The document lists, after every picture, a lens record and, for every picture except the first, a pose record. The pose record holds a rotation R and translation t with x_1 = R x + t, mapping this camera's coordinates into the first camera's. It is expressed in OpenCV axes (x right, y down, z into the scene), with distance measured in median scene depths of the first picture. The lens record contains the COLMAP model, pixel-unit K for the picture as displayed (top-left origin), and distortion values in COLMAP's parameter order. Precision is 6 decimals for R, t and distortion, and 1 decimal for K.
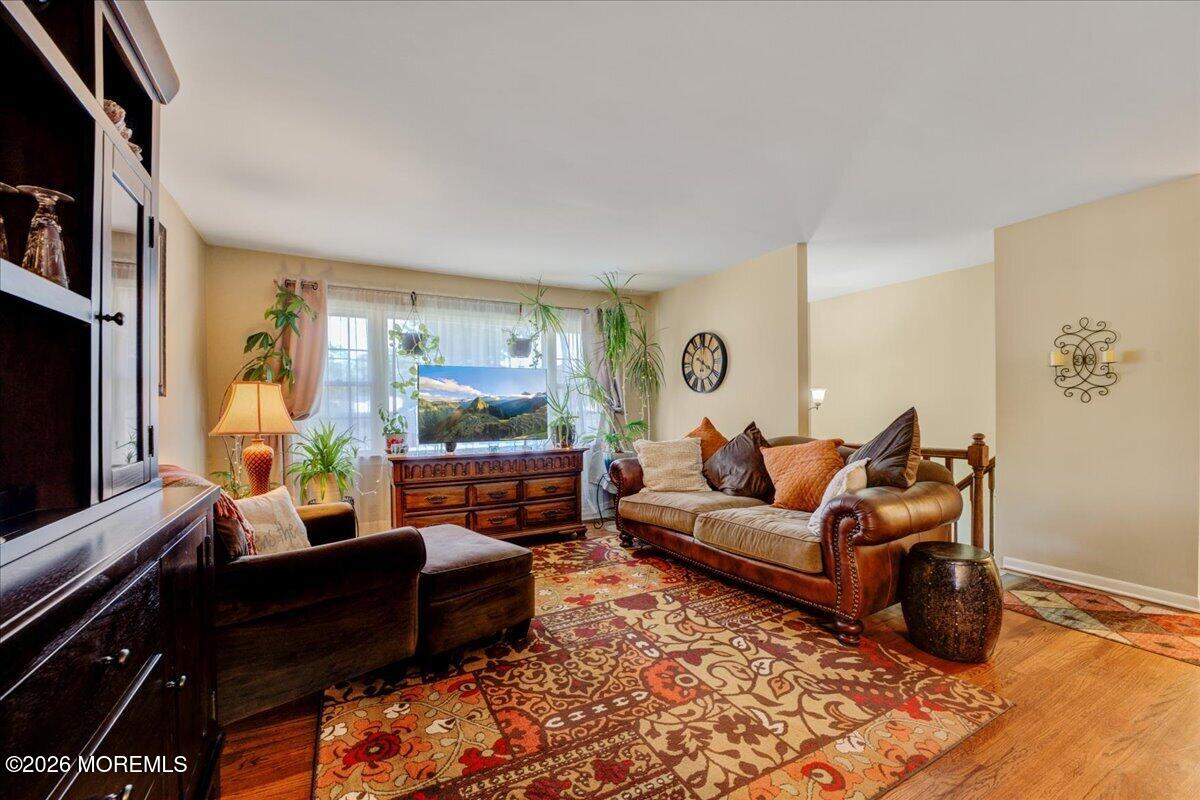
lens RADIAL K [[489.0, 0, 594.0], [0, 489.0, 416.3], [0, 0, 1]] dist [-0.028466, 0.002079]
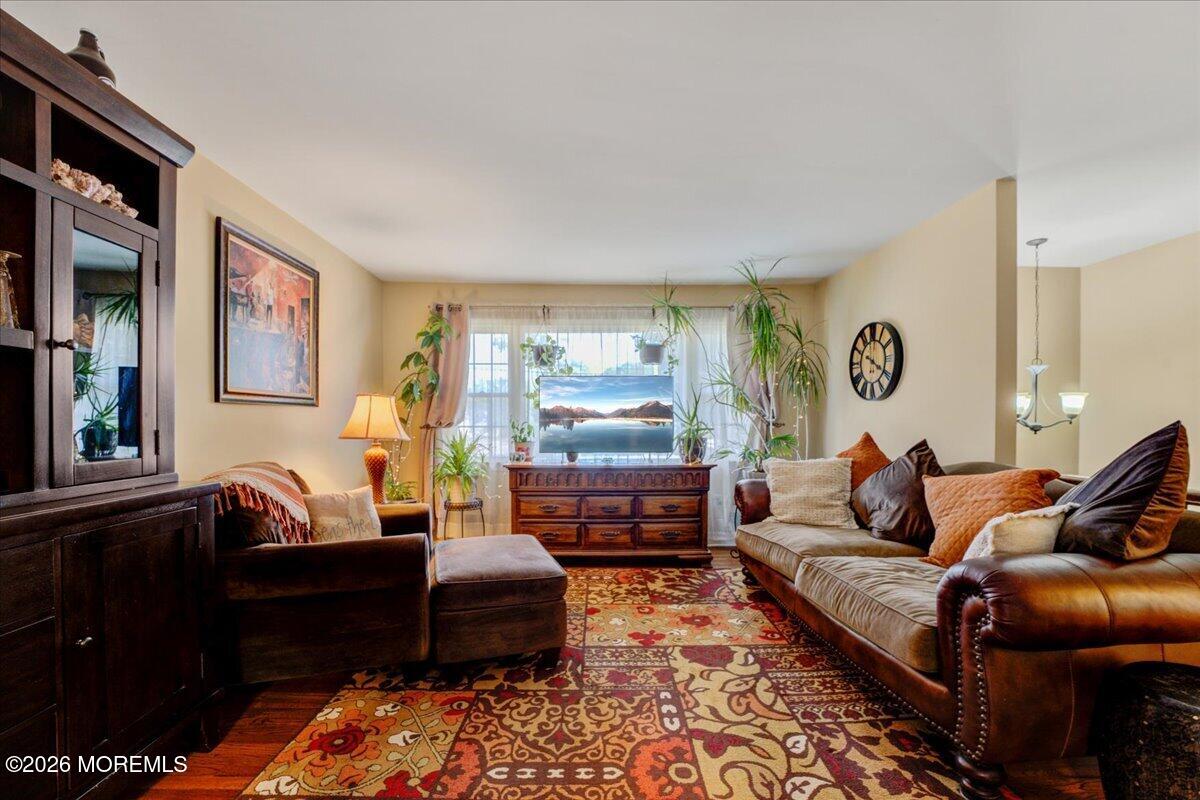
lens RADIAL K [[489.0, 0, 597.4], [0, 489.0, 431.1], [0, 0, 1]] dist [-0.028466, 0.002079]
pose [[0.890561, 0.017959, -0.454509, 0.353718], [-0.014457, 0.999833, 0.011181, -0.004009], [0.454634, -0.003387, 0.890672, 0.224106]]
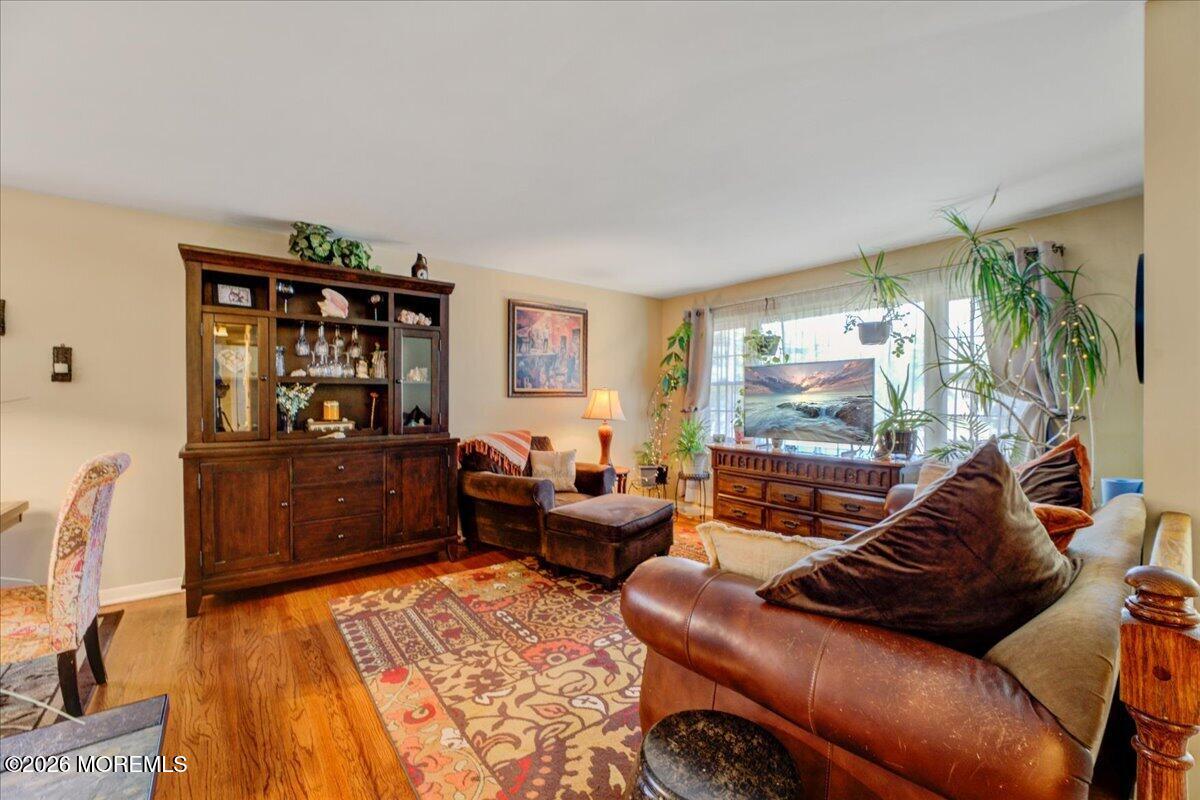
lens RADIAL K [[489.0, 0, 596.7], [0, 489.0, 398.5], [0, 0, 1]] dist [-0.028466, 0.002079]
pose [[0.158141, 0.007192, -0.987390, 1.126013], [-0.017535, 0.999836, 0.004474, -0.049704], [0.987261, 0.016606, 0.158241, 0.786384]]
